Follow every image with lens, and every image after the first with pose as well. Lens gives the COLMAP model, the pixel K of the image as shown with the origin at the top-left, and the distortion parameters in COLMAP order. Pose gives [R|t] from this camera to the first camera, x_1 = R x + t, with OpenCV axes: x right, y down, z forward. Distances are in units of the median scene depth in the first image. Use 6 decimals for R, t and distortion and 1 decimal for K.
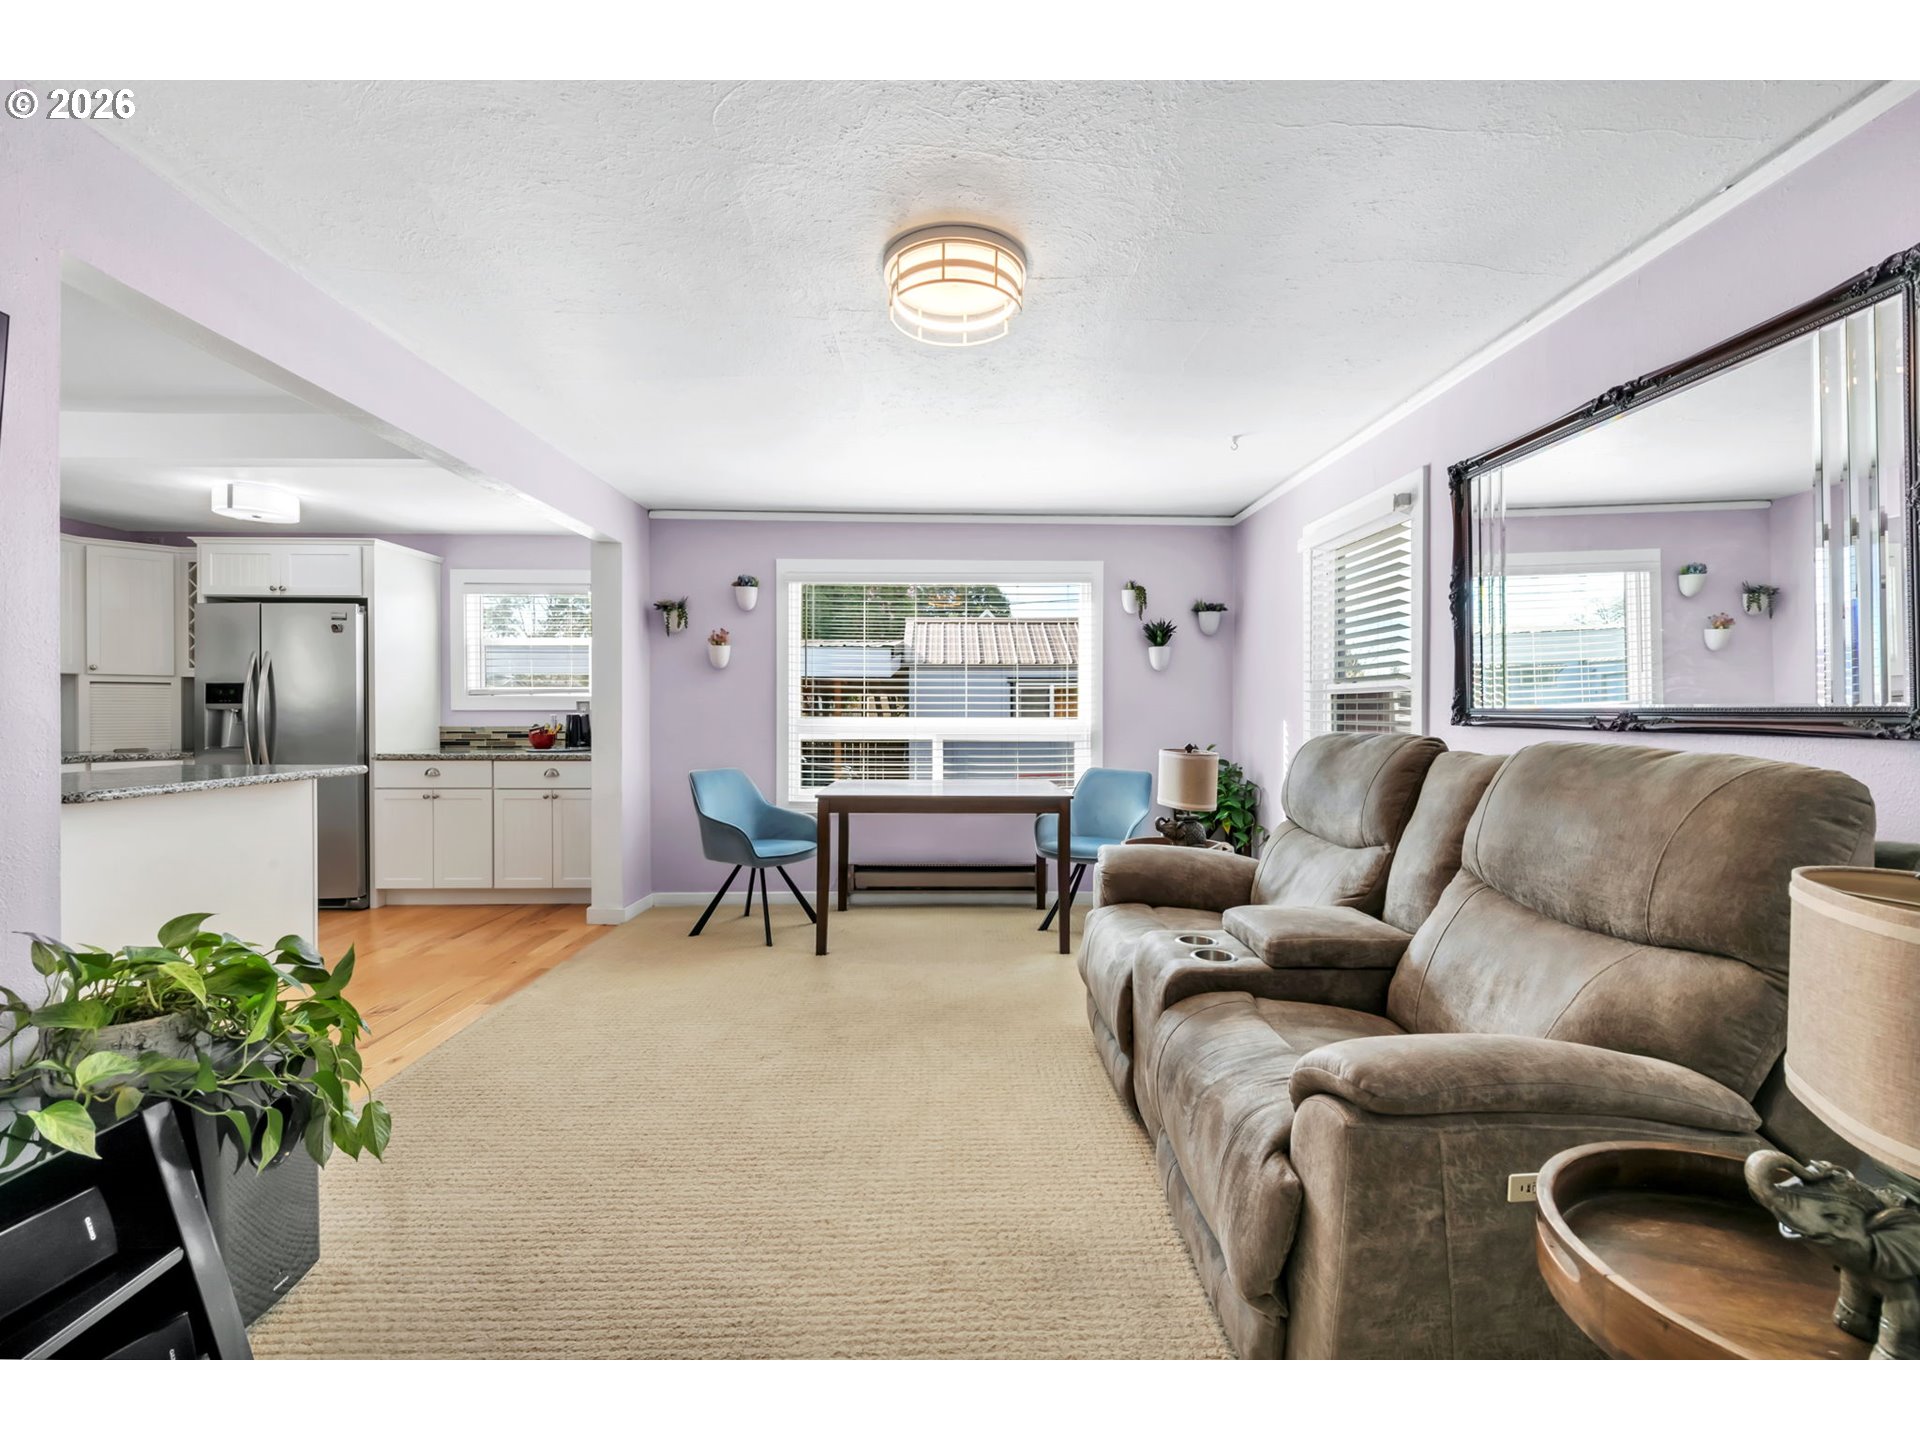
lens RADIAL K [[822.5, 0, 985.8], [0, 822.5, 713.9], [0, 0, 1]] dist [0.001905, -0.005881]
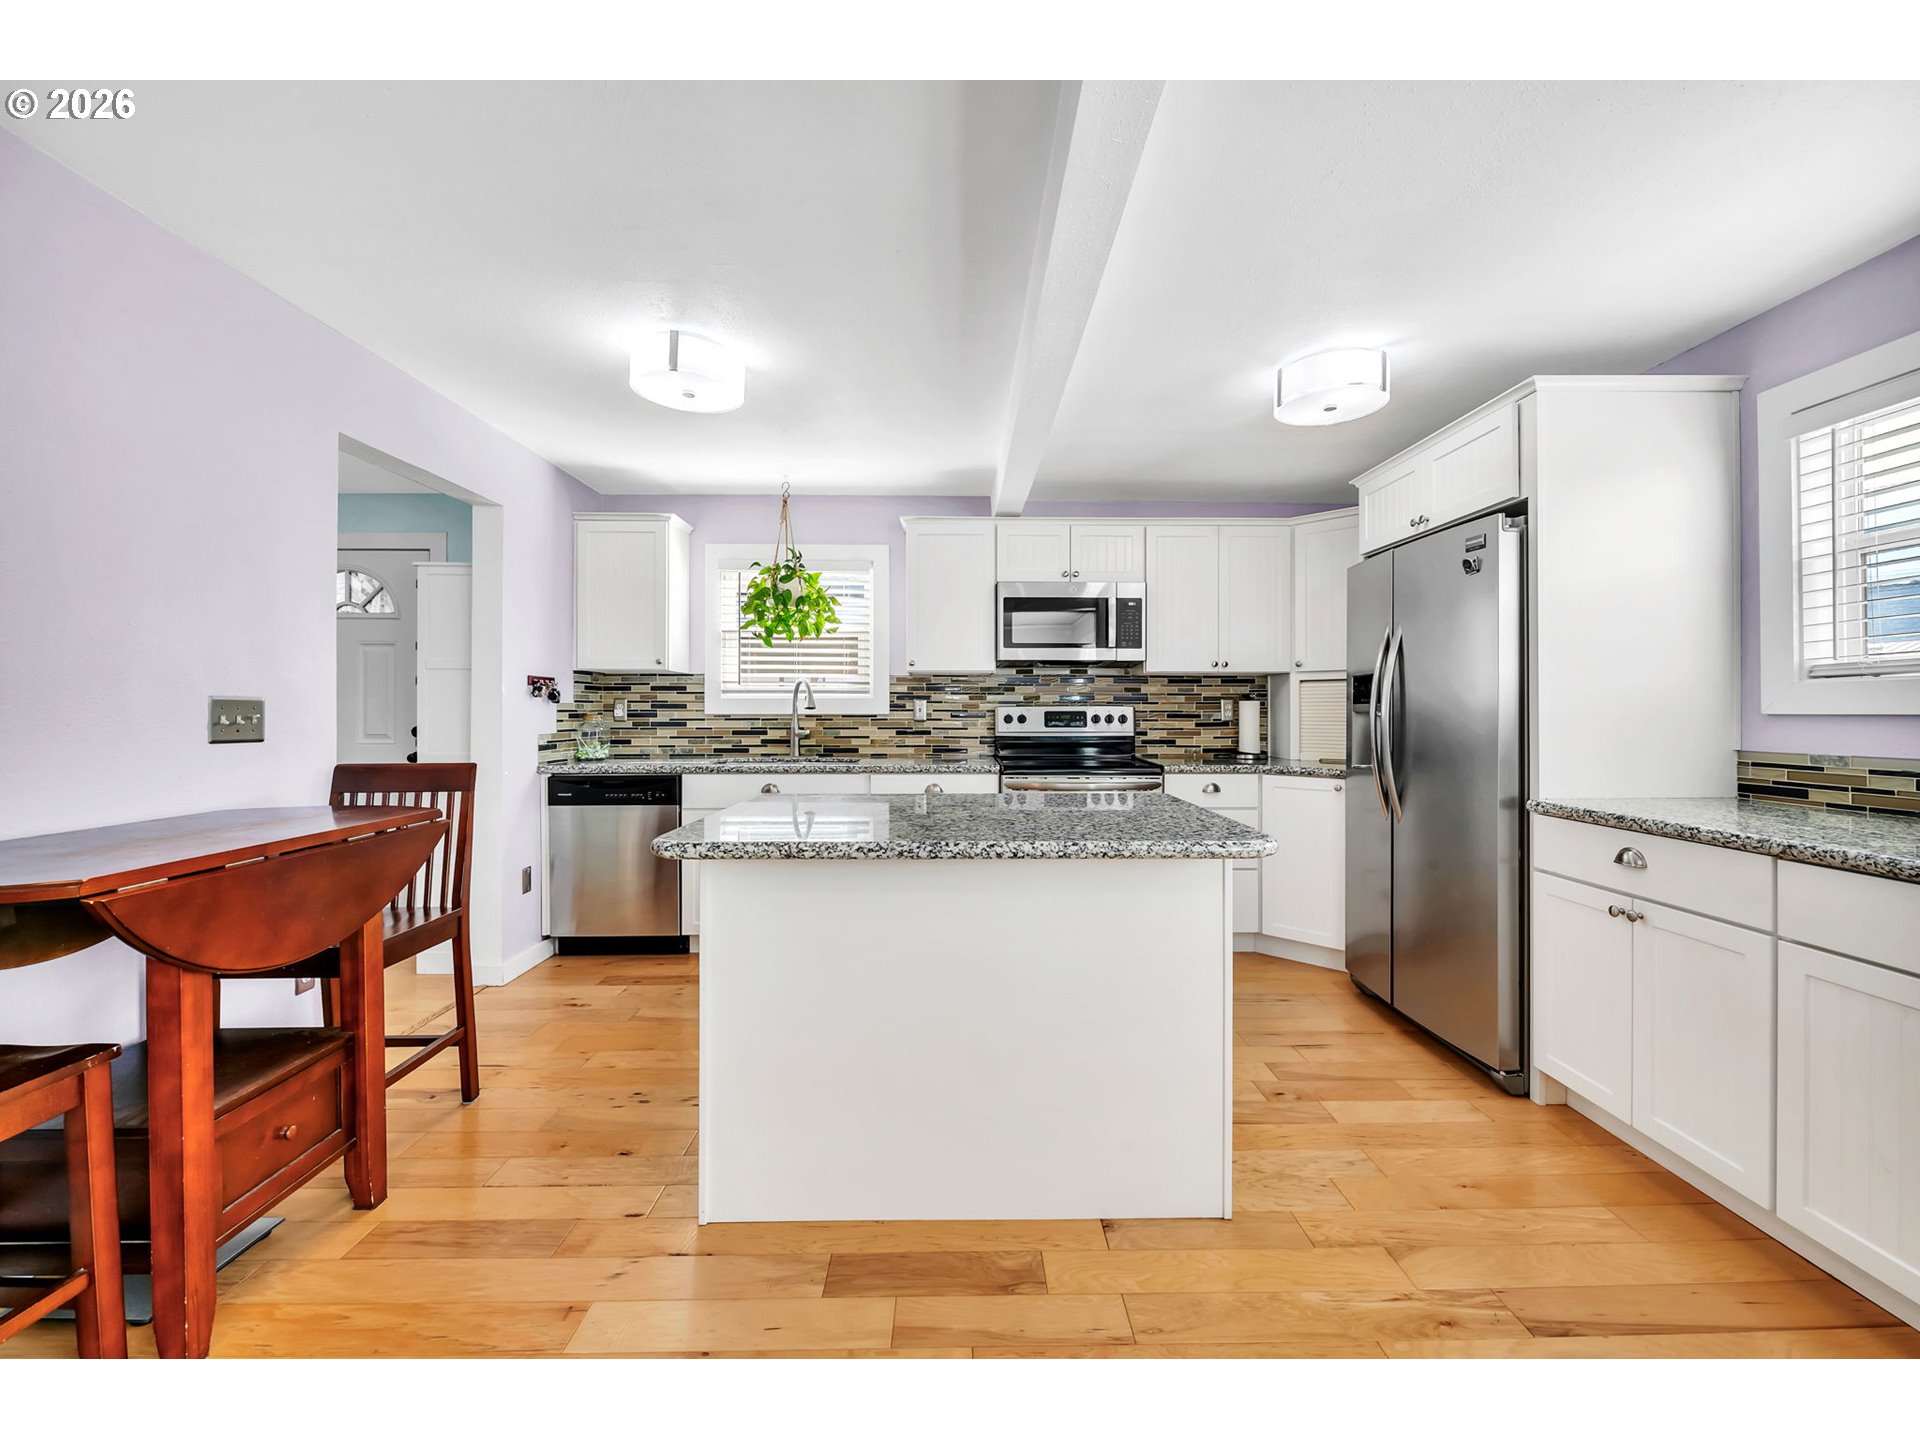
lens RADIAL K [[768.6, 0, 956.5], [0, 768.6, 704.6], [0, 0, 1]] dist [0.000813, -0.005480]
pose [[-0.028054, -0.009253, -0.999564, -0.261285], [-0.005283, 0.999945, -0.009108, -0.004103], [0.999592, 0.005025, -0.028101, 0.659103]]
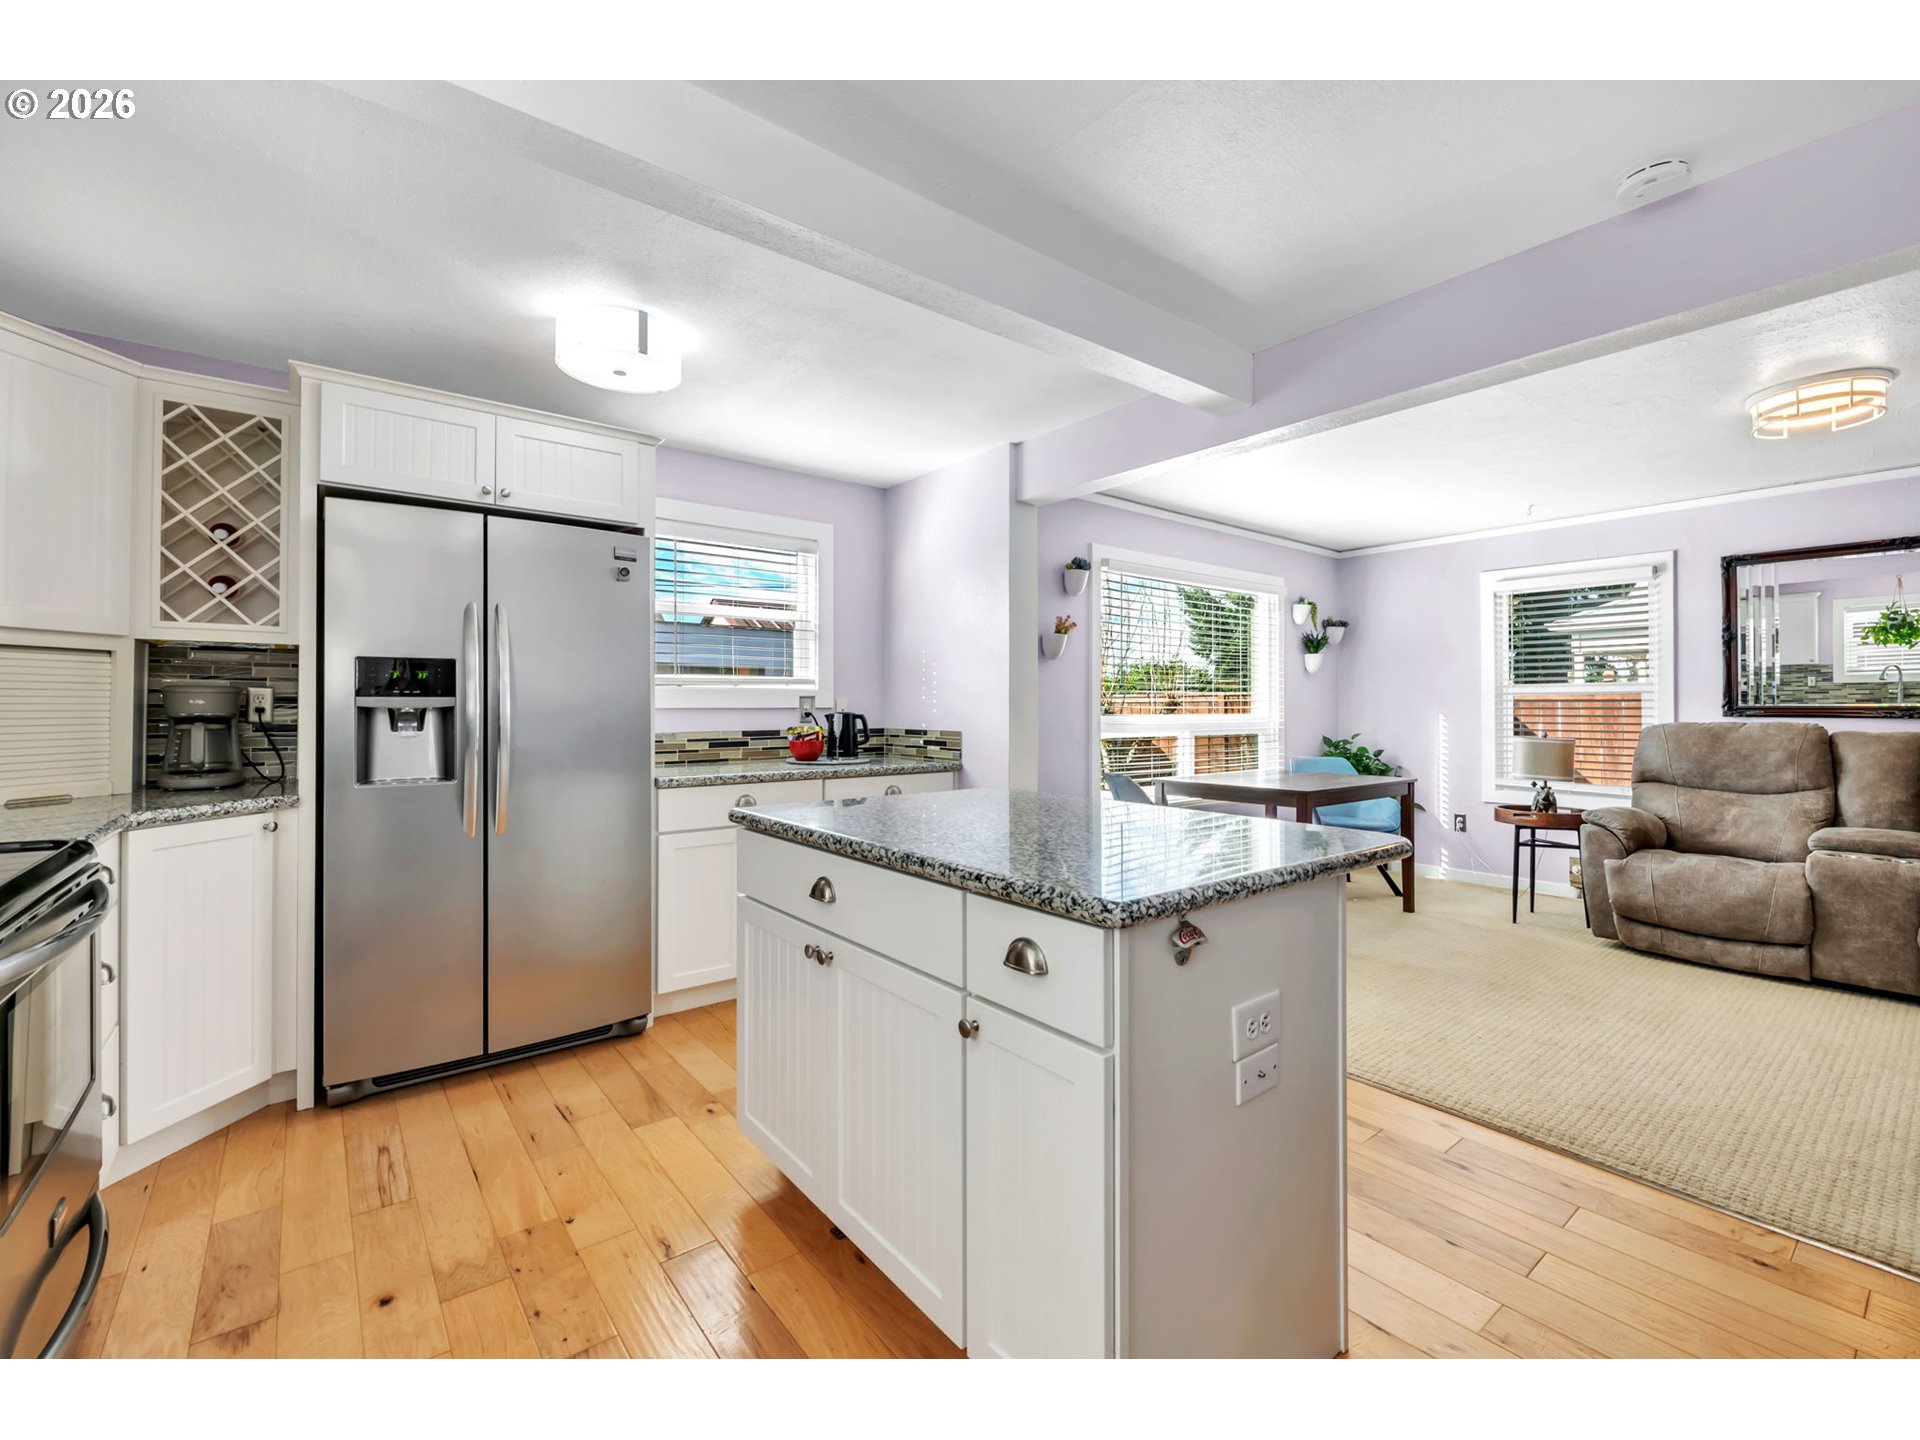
lens RADIAL K [[833.8, 0, 963.1], [0, 833.8, 701.6], [0, 0, 1]] dist [0.003223, -0.005817]
pose [[0.795968, 0.002620, 0.605333, -0.949589], [0.003475, 0.999954, -0.008897, -0.003311], [-0.605329, 0.009185, 0.795922, 0.353919]]
